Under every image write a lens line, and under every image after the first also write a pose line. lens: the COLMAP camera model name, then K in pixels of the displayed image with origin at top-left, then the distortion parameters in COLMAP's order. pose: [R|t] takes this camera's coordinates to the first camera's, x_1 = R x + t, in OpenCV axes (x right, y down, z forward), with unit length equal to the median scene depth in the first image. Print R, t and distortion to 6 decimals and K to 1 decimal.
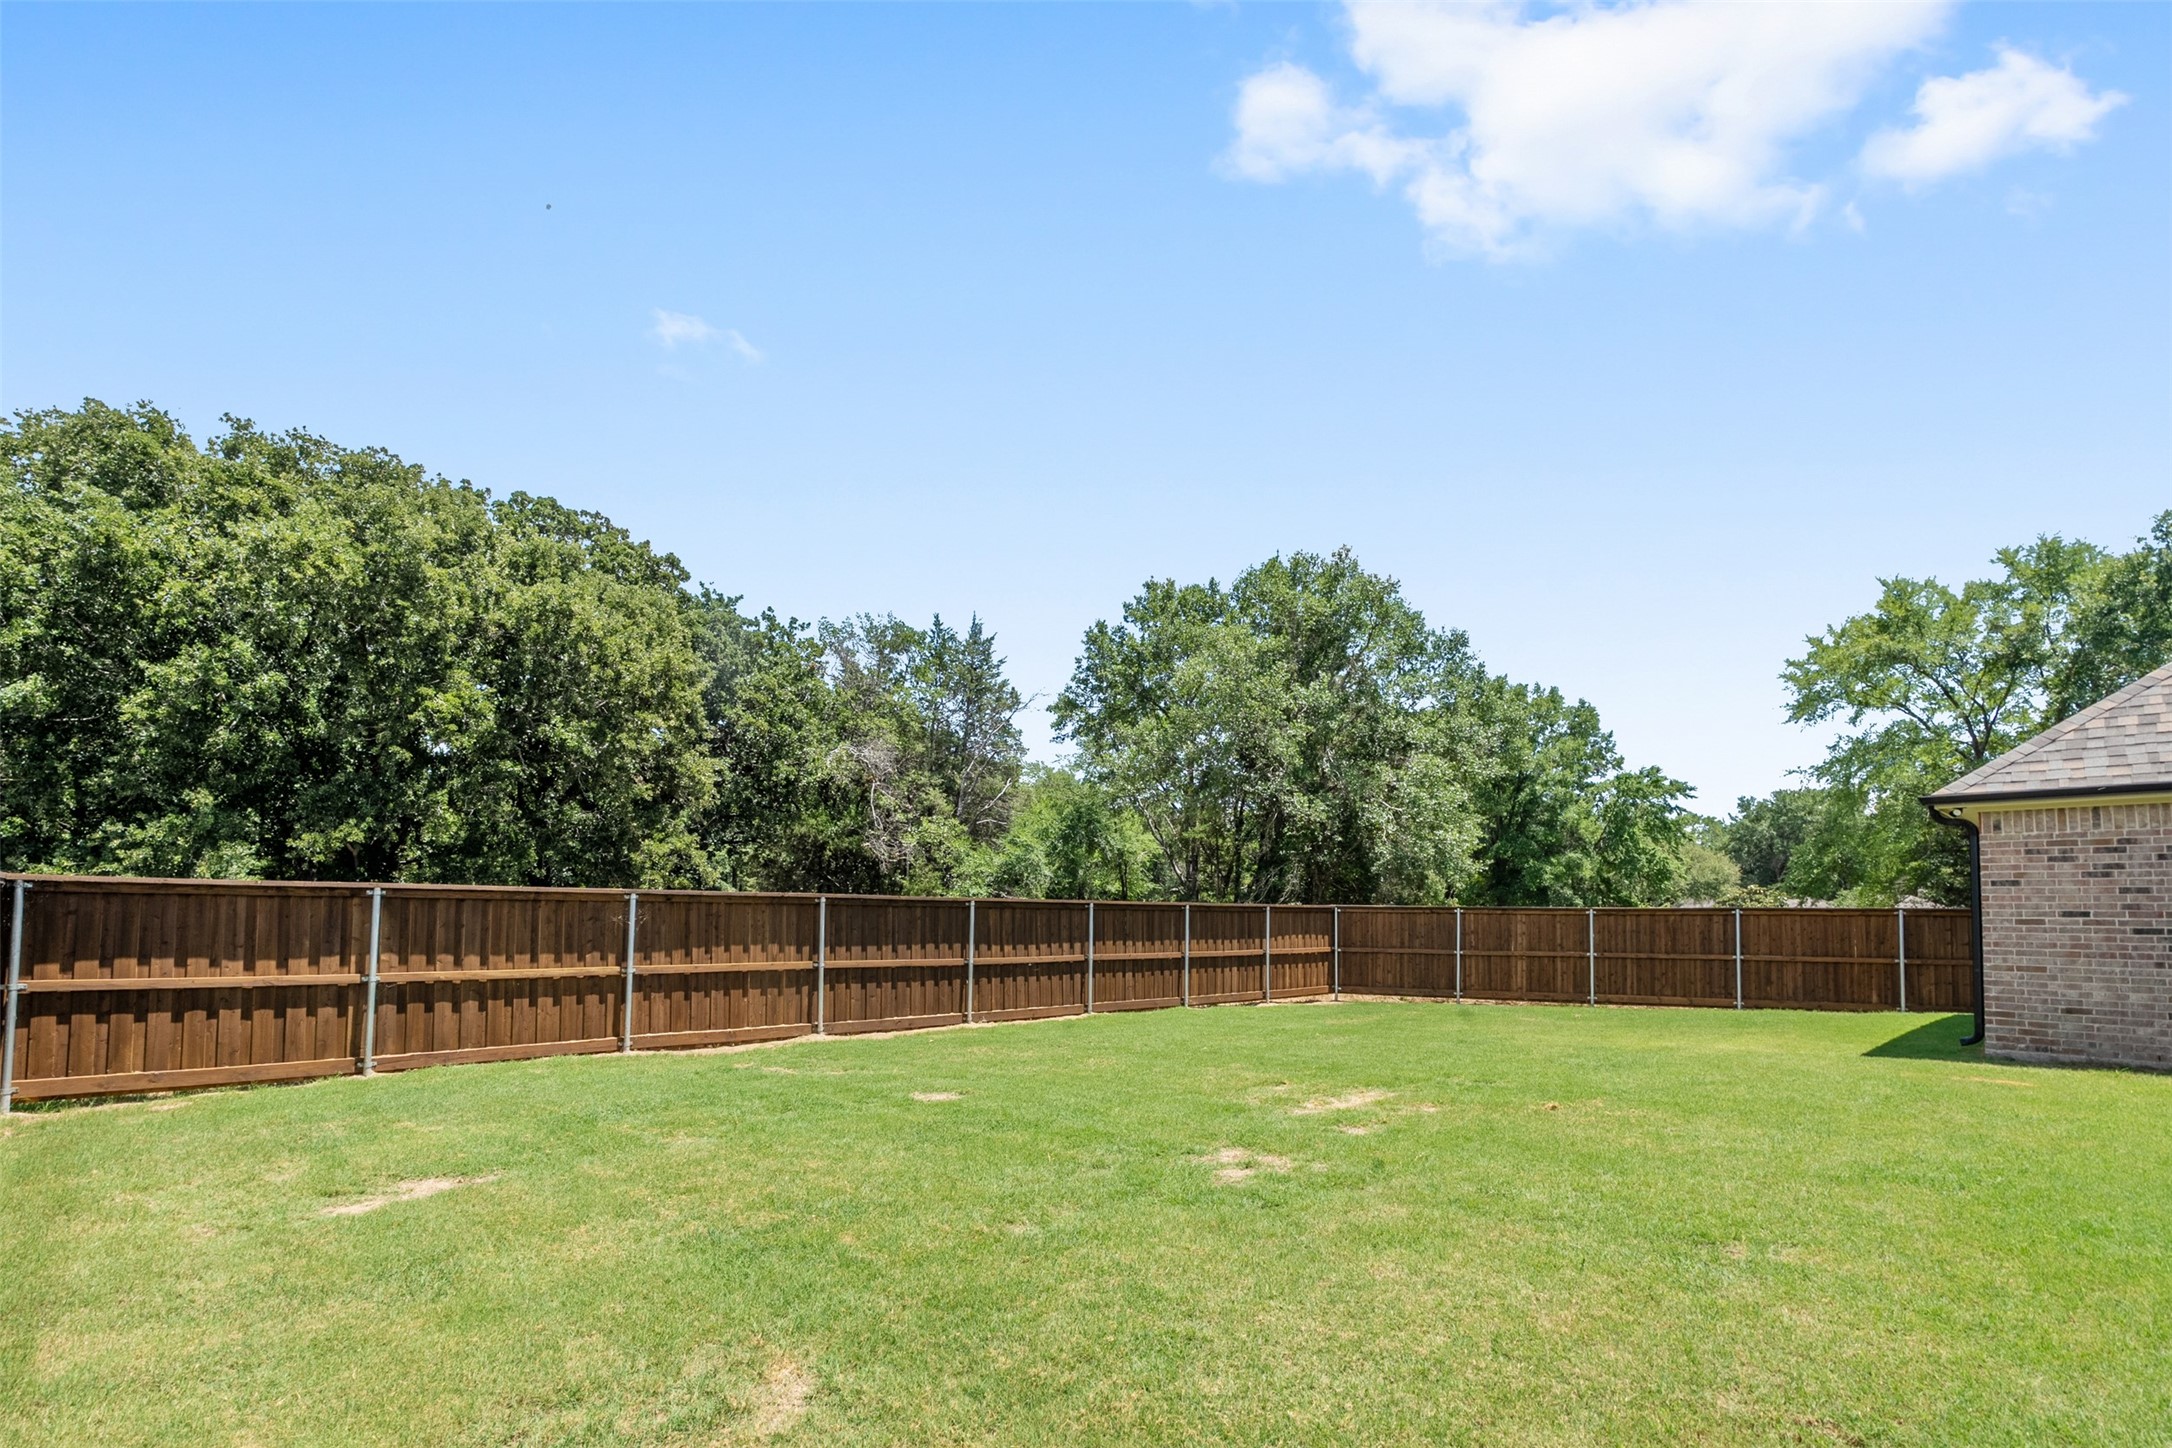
lens RADIAL K [[993.0, 0, 1088.7], [0, 993.0, 863.5], [0, 0, 1]] dist [-0.000451, 0.000484]
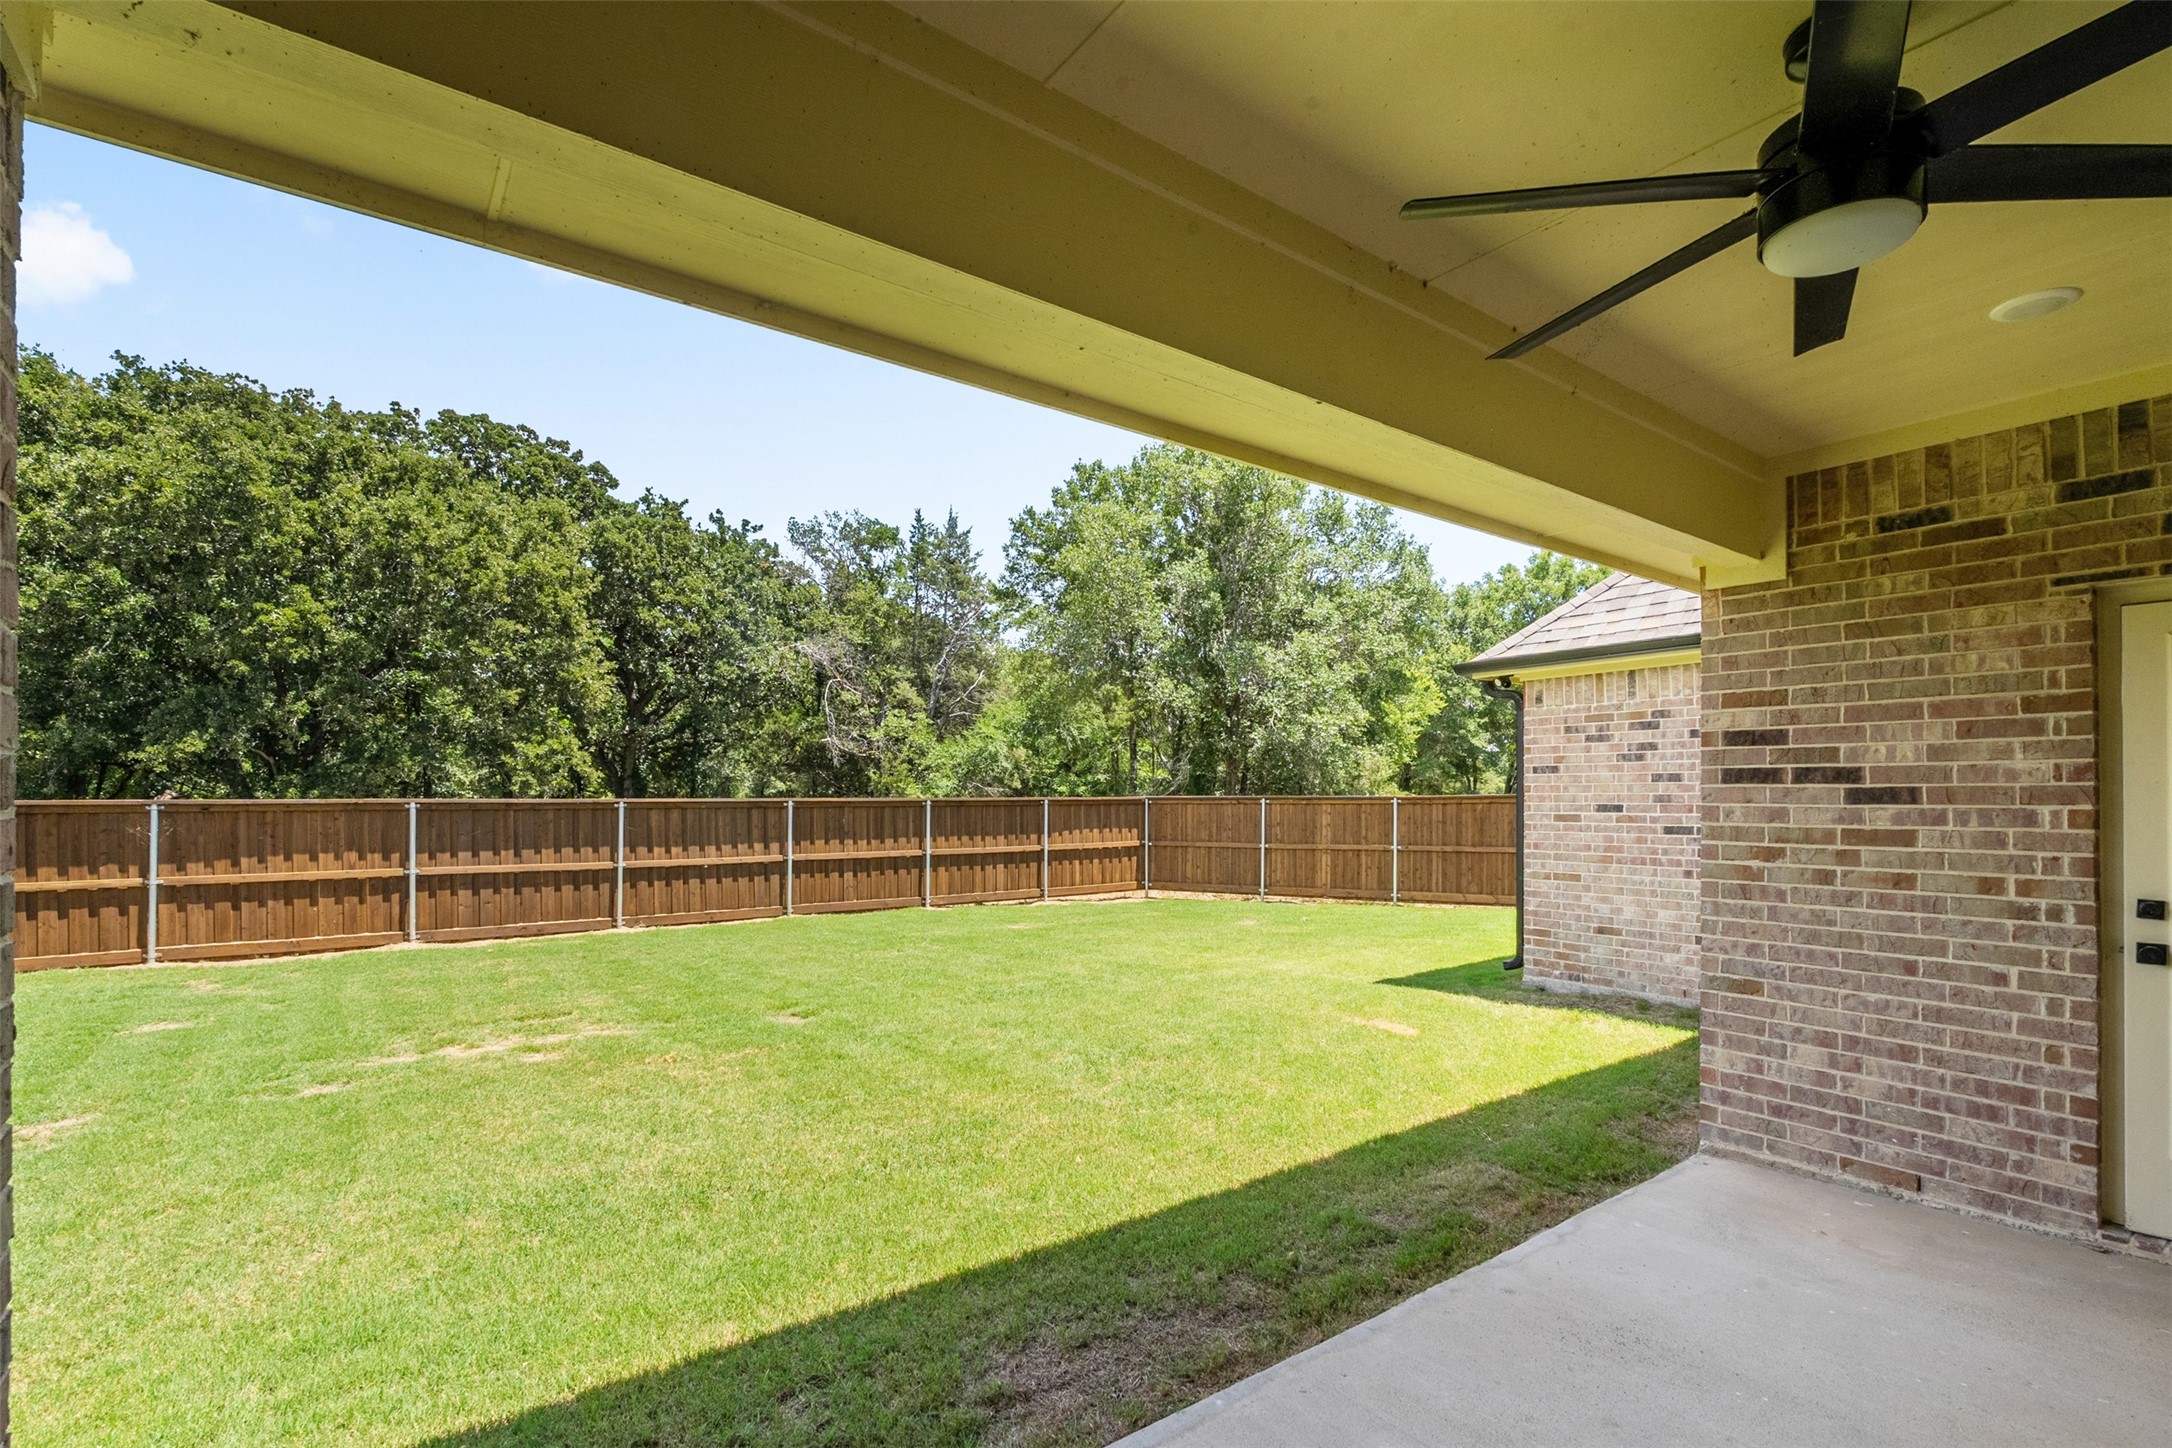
lens RADIAL K [[961.3, 0, 1084.6], [0, 961.3, 793.9], [0, 0, 1]] dist [-0.000619, -0.000206]
pose [[0.992461, -0.015571, -0.121568, 0.376270], [0.020874, 0.998880, 0.042467, -0.000795], [0.120770, -0.044685, 0.991674, 0.109382]]
